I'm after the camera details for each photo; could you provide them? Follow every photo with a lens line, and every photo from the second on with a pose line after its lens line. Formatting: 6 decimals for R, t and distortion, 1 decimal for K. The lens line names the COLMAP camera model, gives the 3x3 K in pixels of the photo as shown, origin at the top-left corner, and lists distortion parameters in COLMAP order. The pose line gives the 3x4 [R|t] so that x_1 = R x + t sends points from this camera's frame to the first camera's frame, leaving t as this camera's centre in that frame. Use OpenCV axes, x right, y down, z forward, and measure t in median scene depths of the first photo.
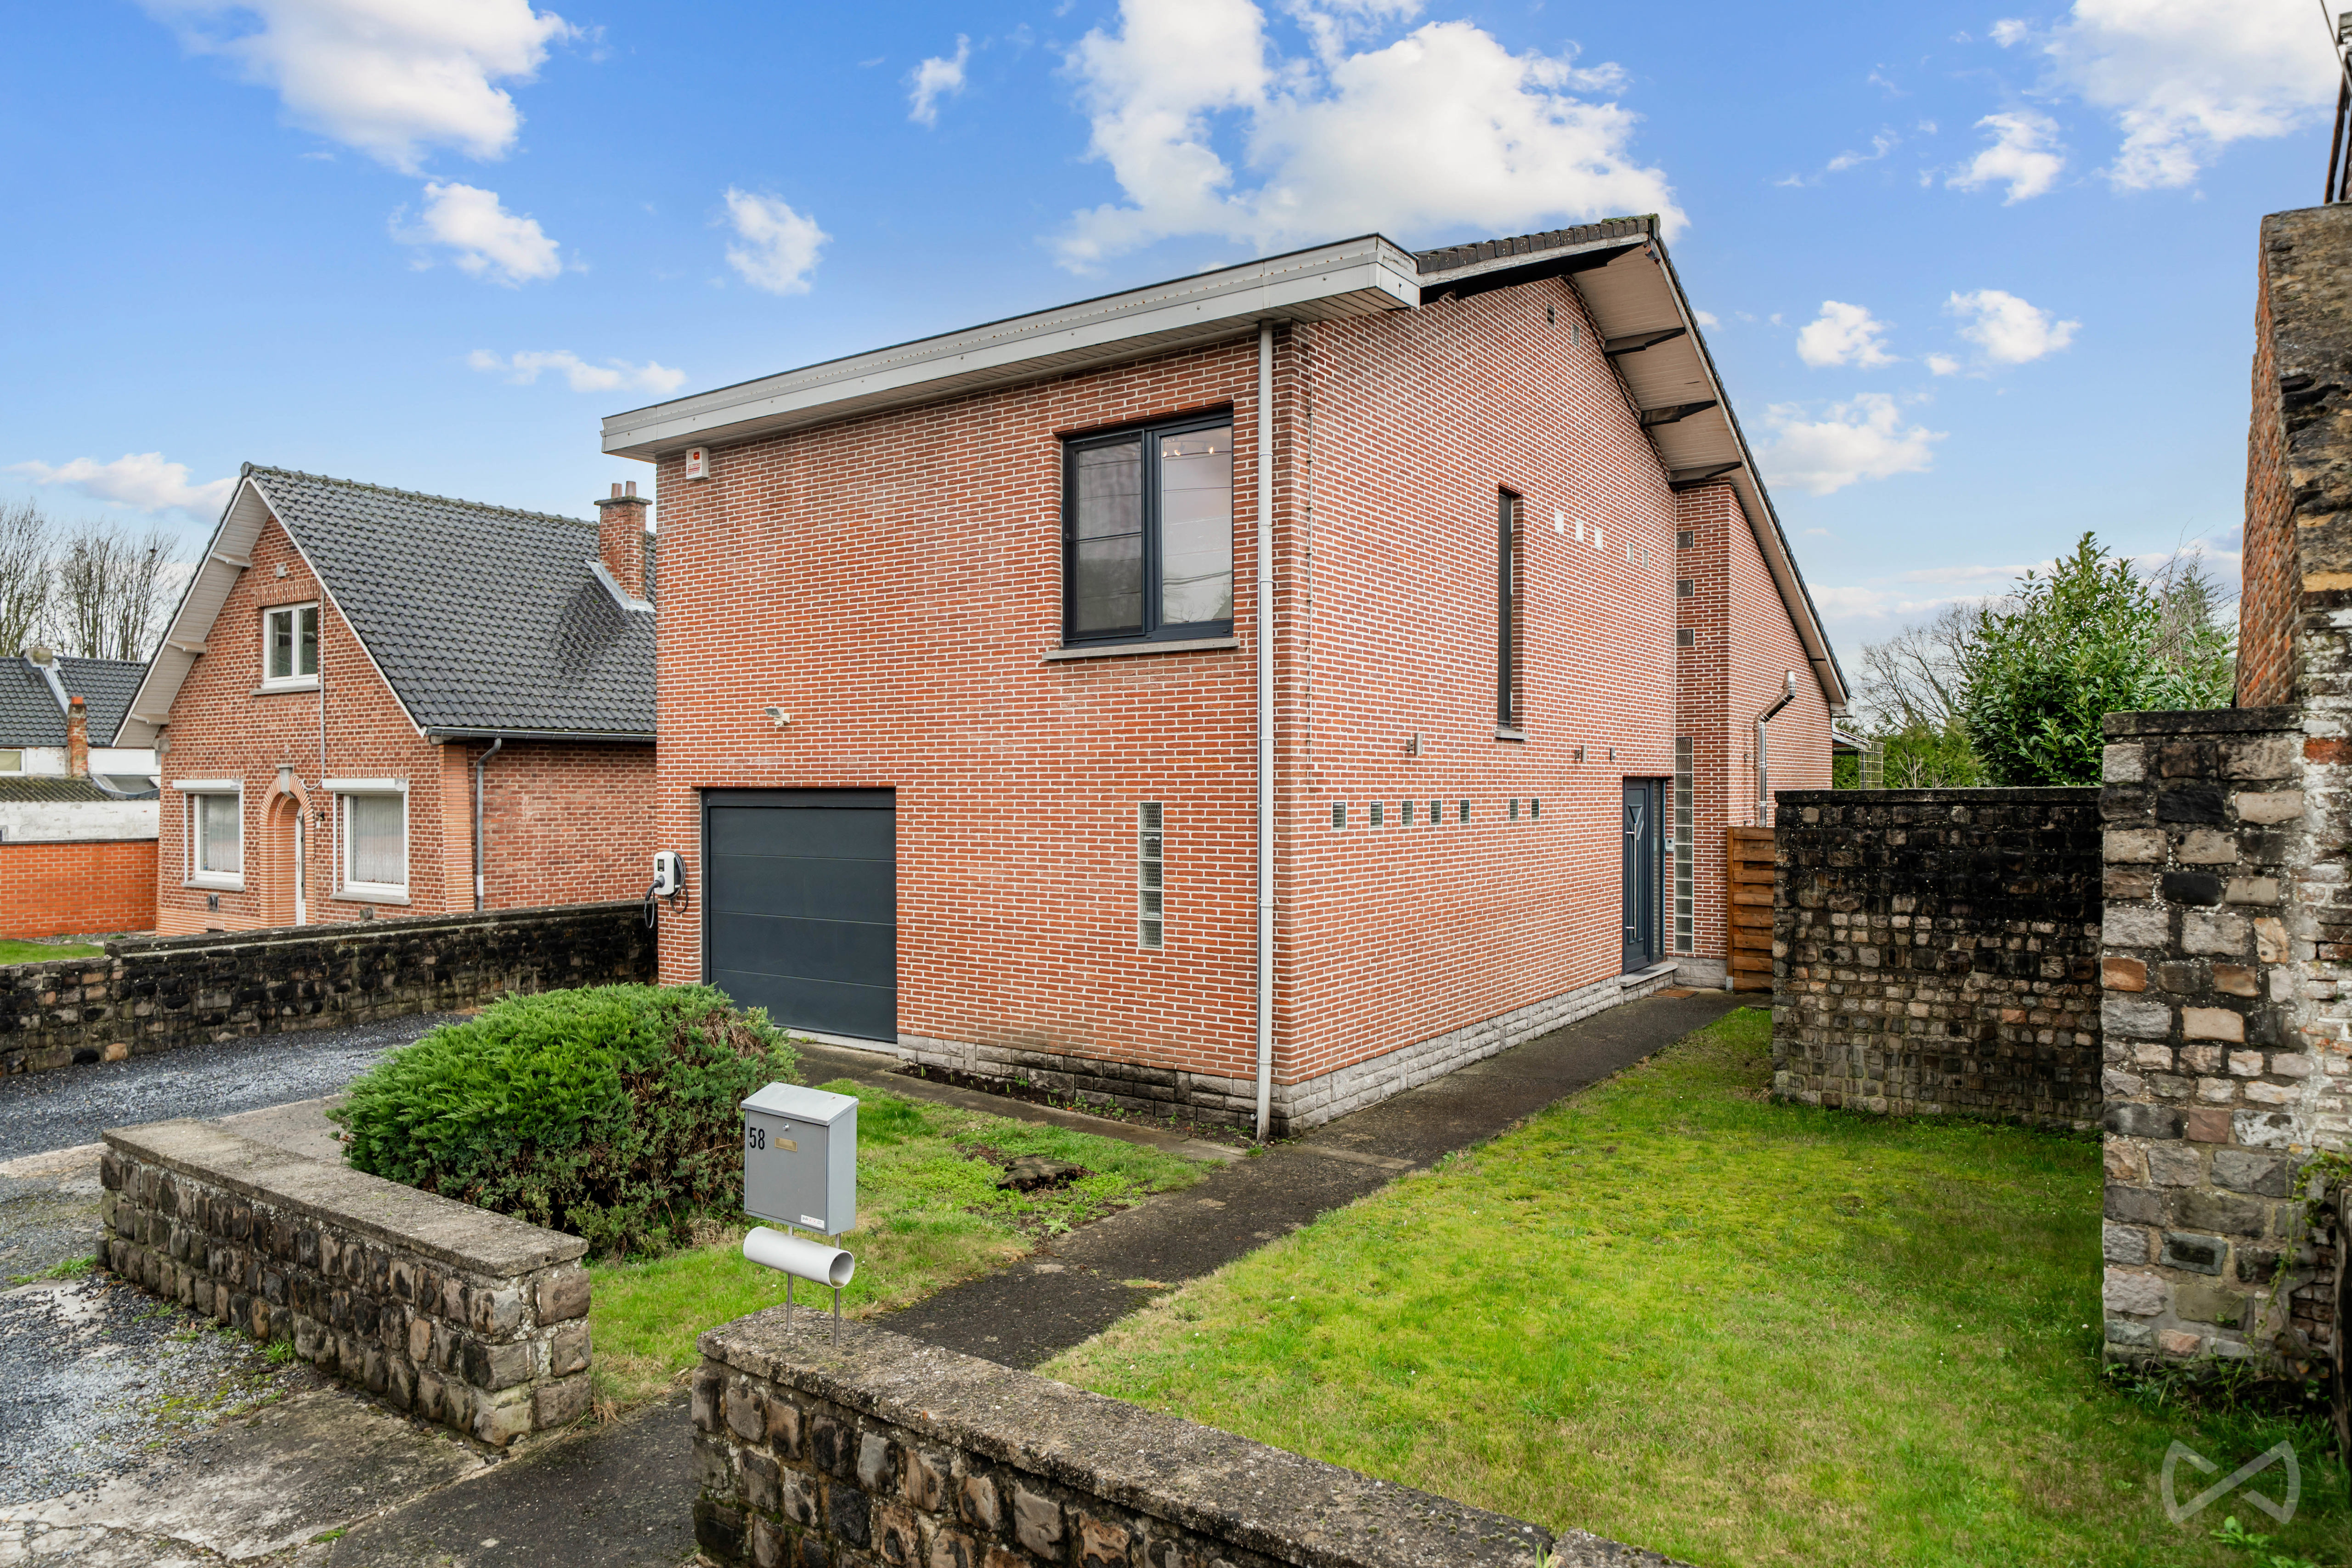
lens RADIAL K [[1480.0, 0, 1116.3], [0, 1480.0, 786.8], [0, 0, 1]] dist [0.000272, 0.003393]
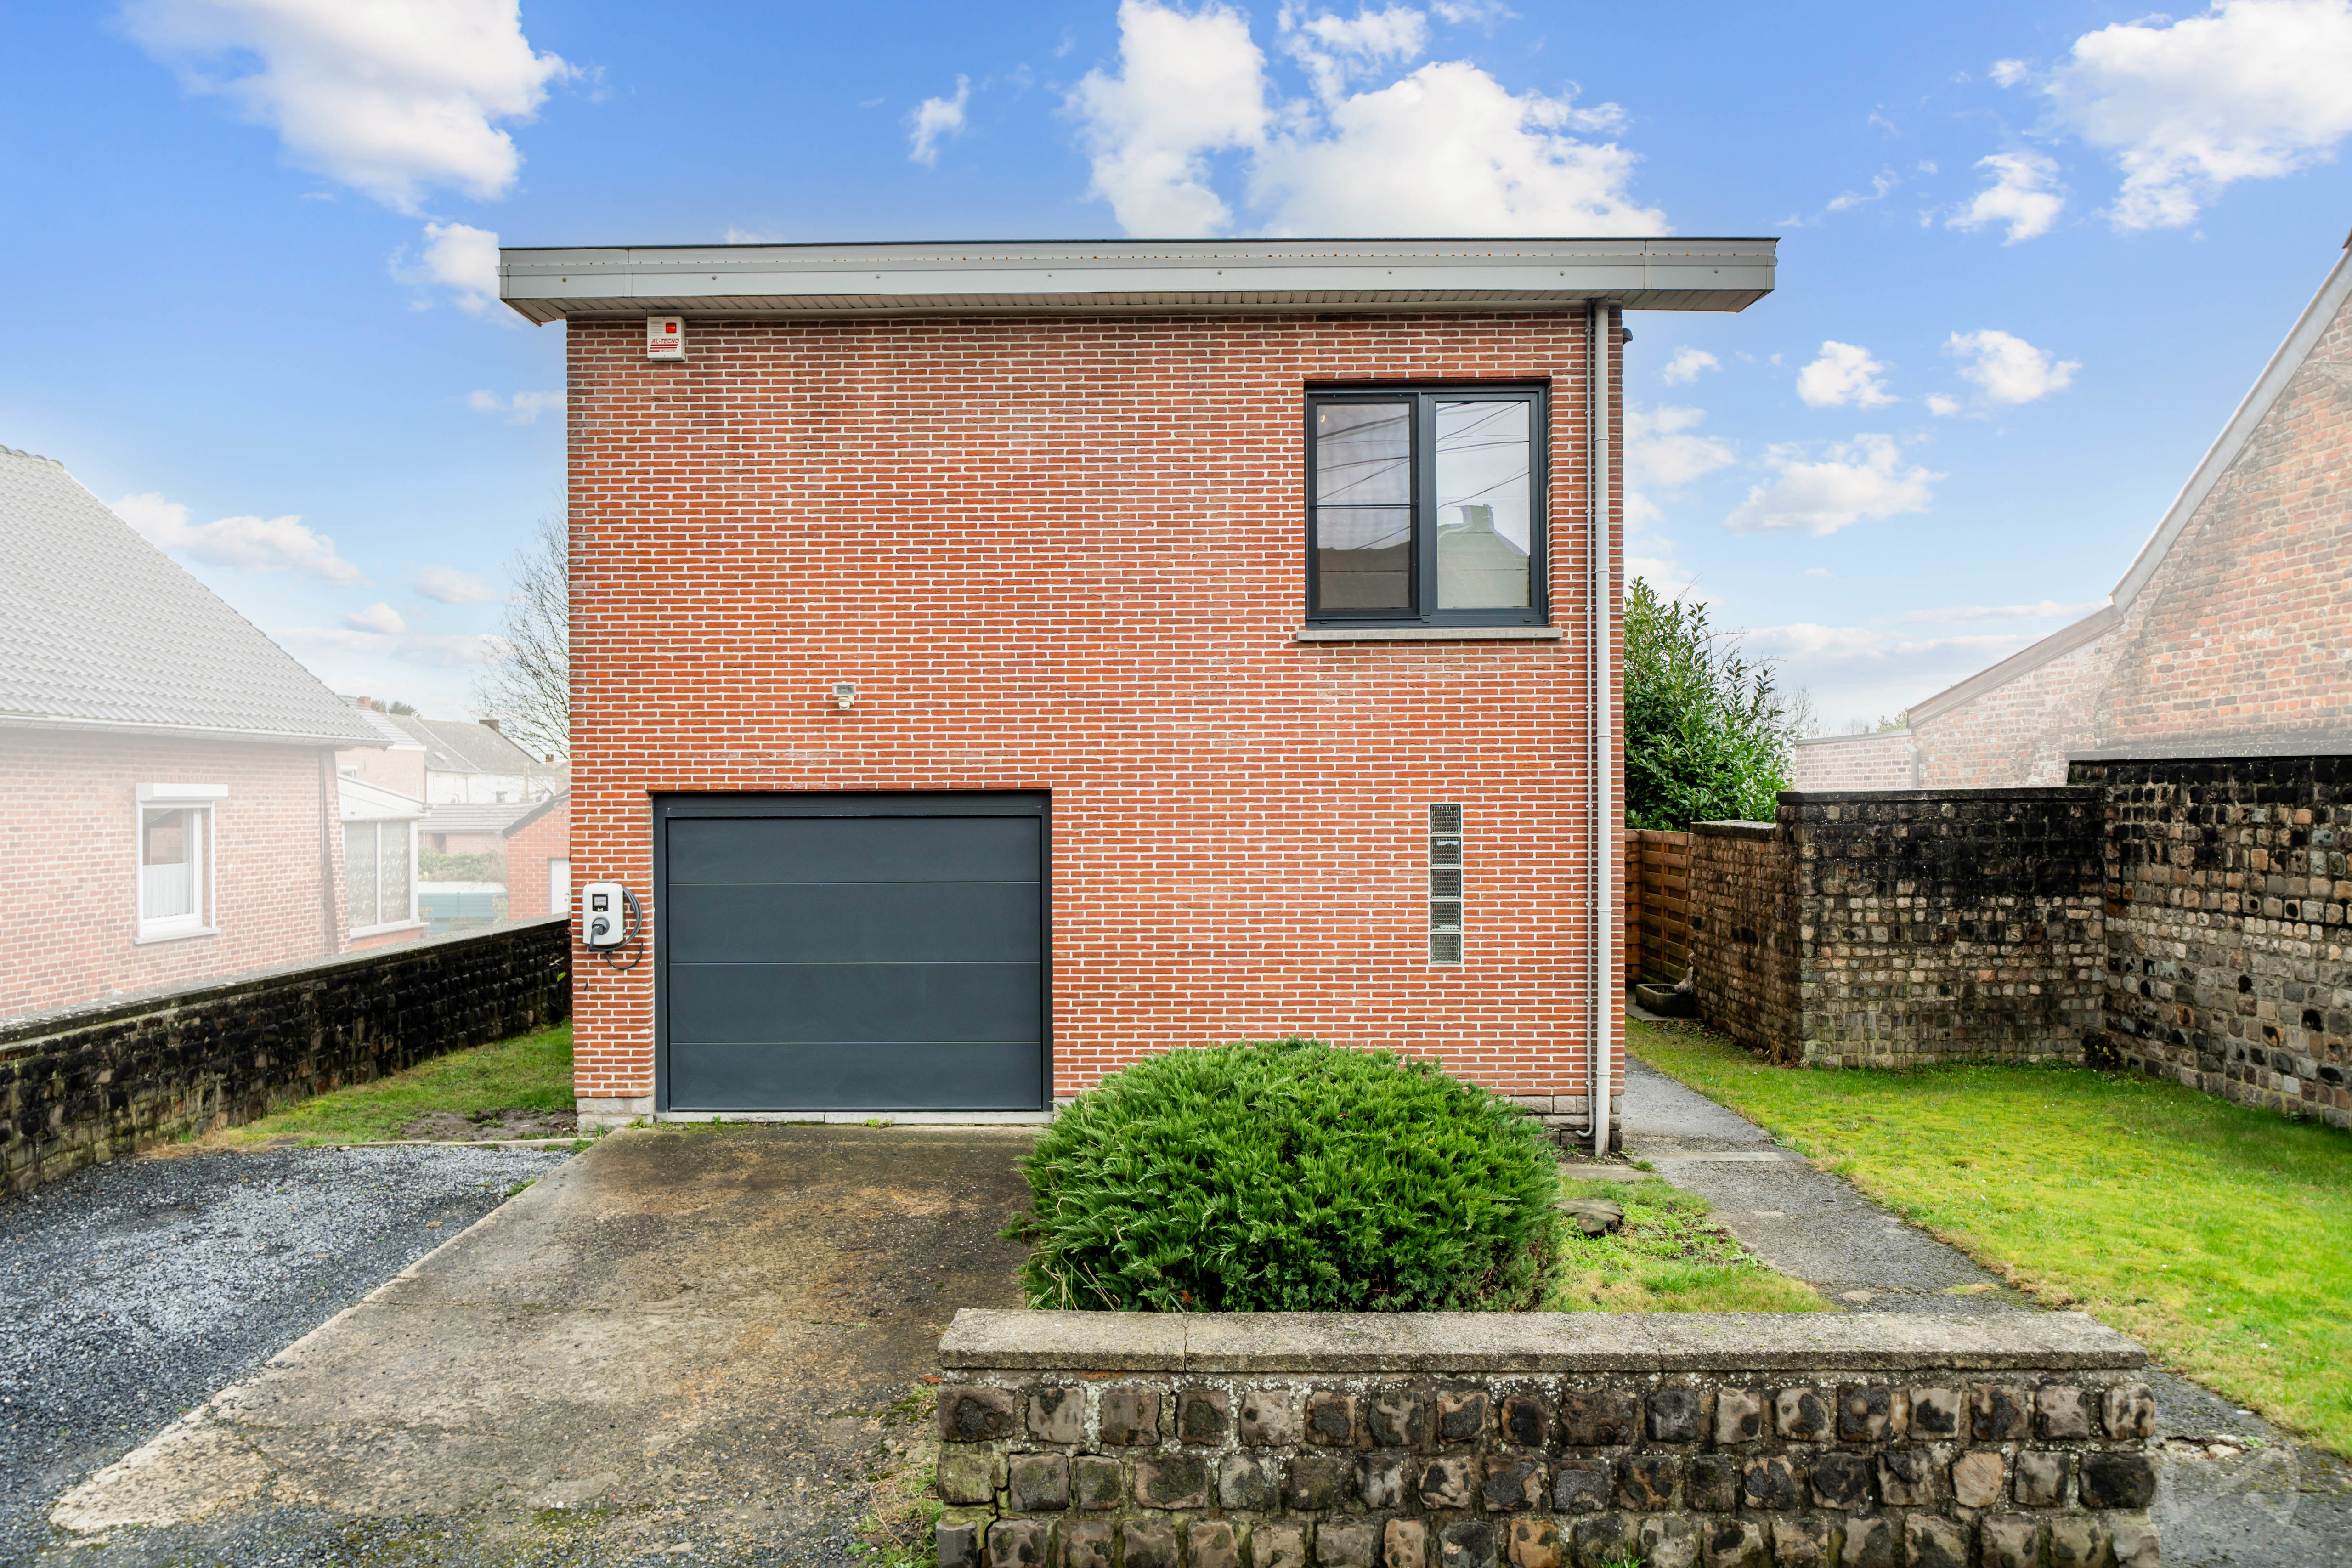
lens RADIAL K [[1608.7, 0, 1186.4], [0, 1608.7, 796.8], [0, 0, 1]] dist [-0.001268, 0.004086]
pose [[0.819939, -0.002551, 0.572446, -0.644435], [0.004574, 0.999987, -0.002094, 0.007181], [-0.572433, 0.004336, 0.819940, 0.270715]]
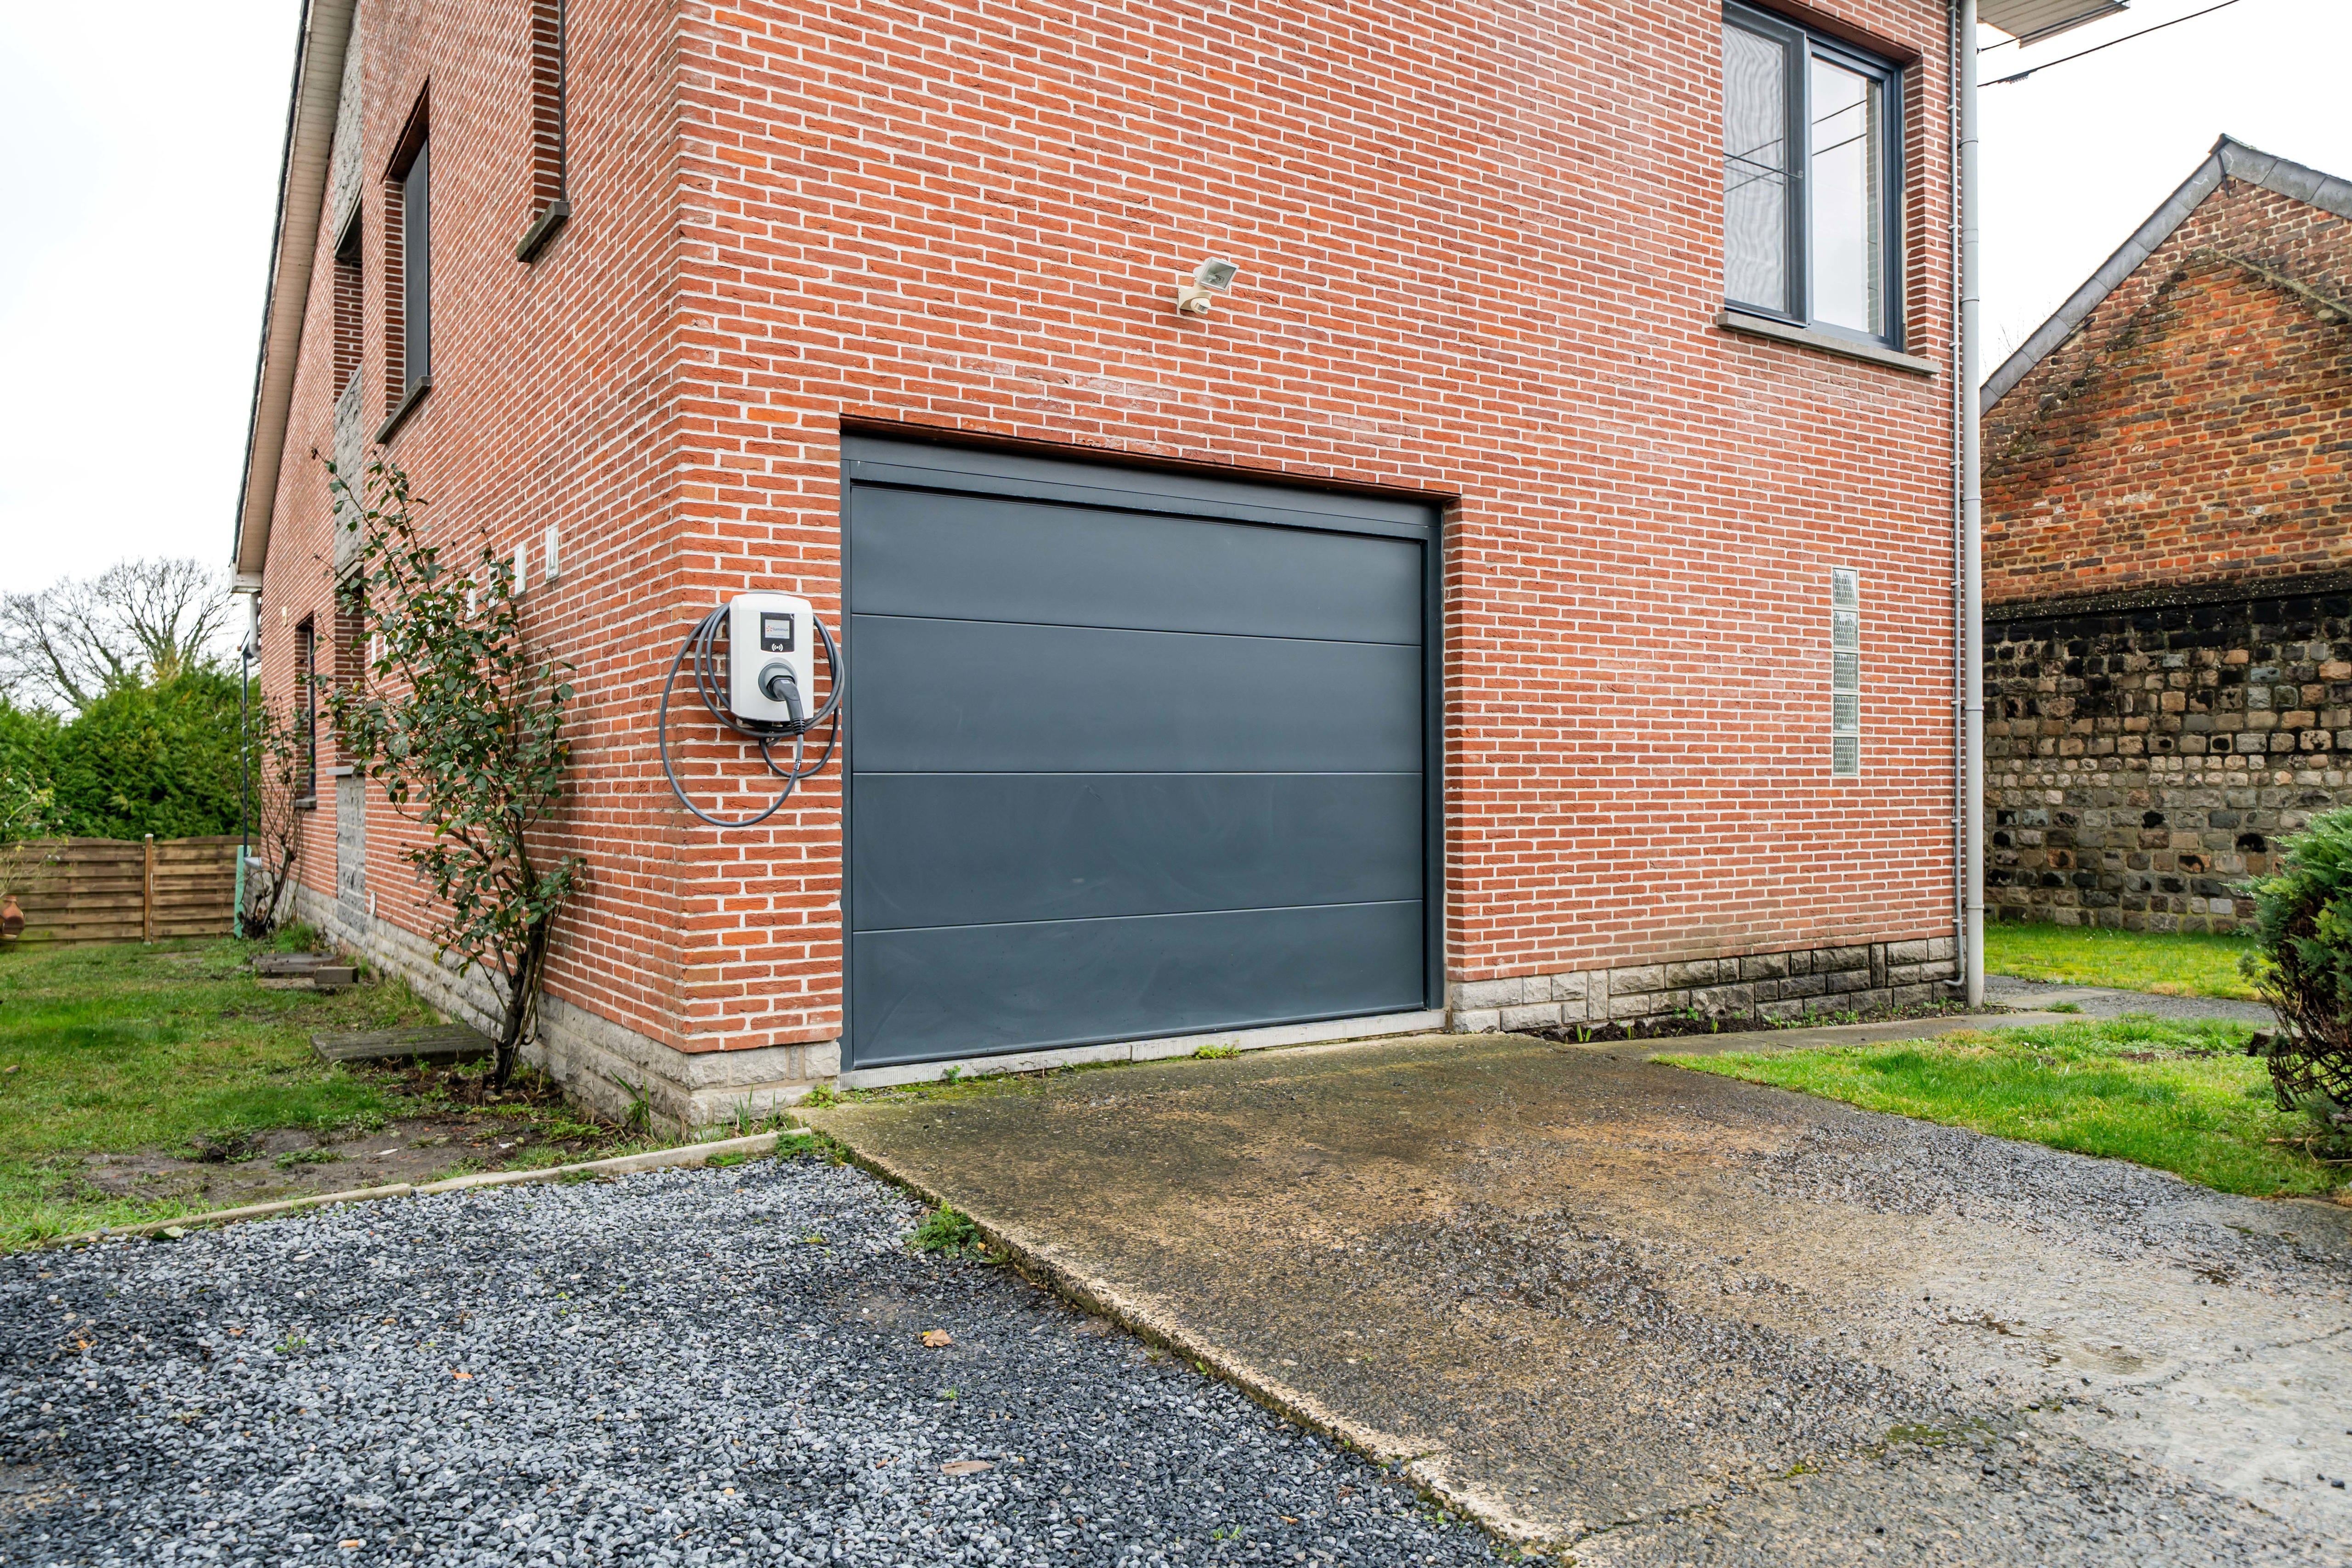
lens RADIAL K [[1608.7, 0, 1187.1], [0, 1608.7, 780.1], [0, 0, 1]] dist [-0.001268, 0.004086]
pose [[0.345488, 0.008006, 0.938389, -0.765993], [0.003859, 0.999943, -0.009952, 0.112291], [-0.938415, 0.007059, 0.345438, 0.987501]]
